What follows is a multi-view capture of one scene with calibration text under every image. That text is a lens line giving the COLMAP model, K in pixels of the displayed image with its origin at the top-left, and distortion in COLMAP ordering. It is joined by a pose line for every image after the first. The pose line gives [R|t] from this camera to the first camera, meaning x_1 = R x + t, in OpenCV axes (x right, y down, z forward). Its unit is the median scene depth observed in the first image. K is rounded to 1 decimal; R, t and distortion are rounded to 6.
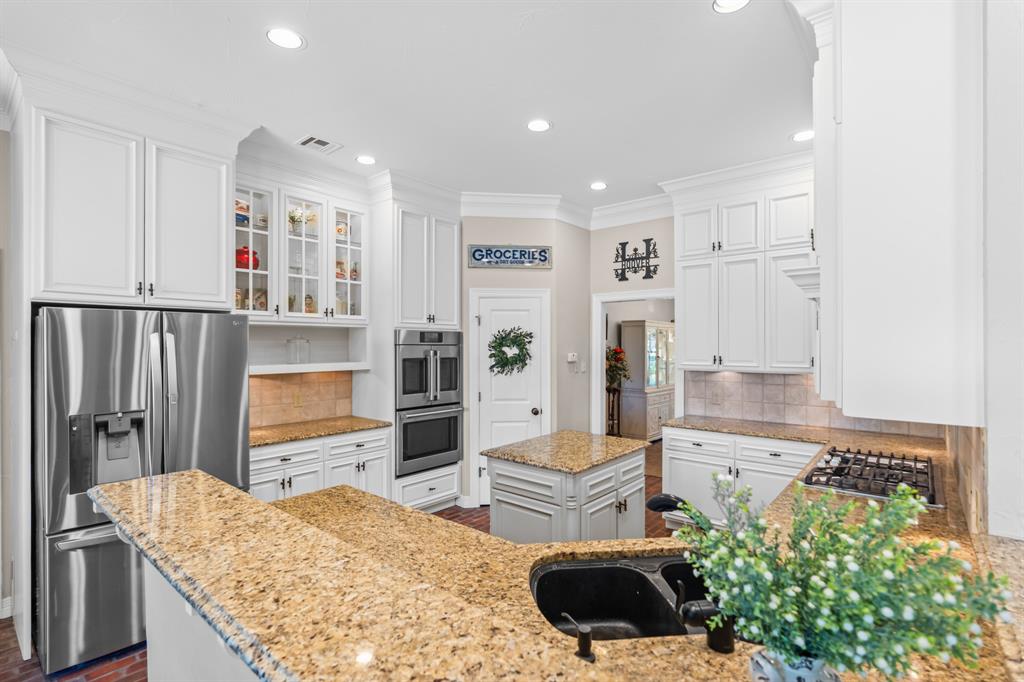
lens RADIAL K [[483.7, 0, 512.0], [0, 483.7, 341.0], [0, 0, 1]] dist [-0.001840, -0.000231]
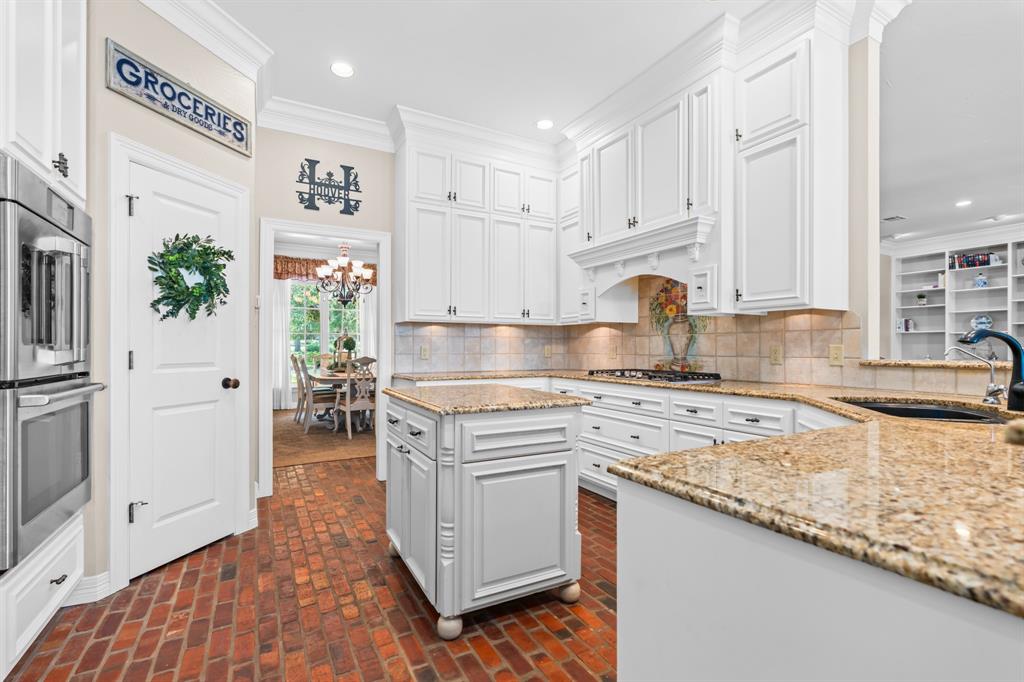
lens RADIAL K [[466.1, 0, 511.8], [0, 466.1, 344.8], [0, 0, 1]] dist [-0.002606, -0.000260]
pose [[0.359489, 0.007149, 0.933122, -0.368032], [-0.007216, 0.999962, -0.004881, 0.098291], [-0.933122, -0.004979, 0.359527, 0.465044]]
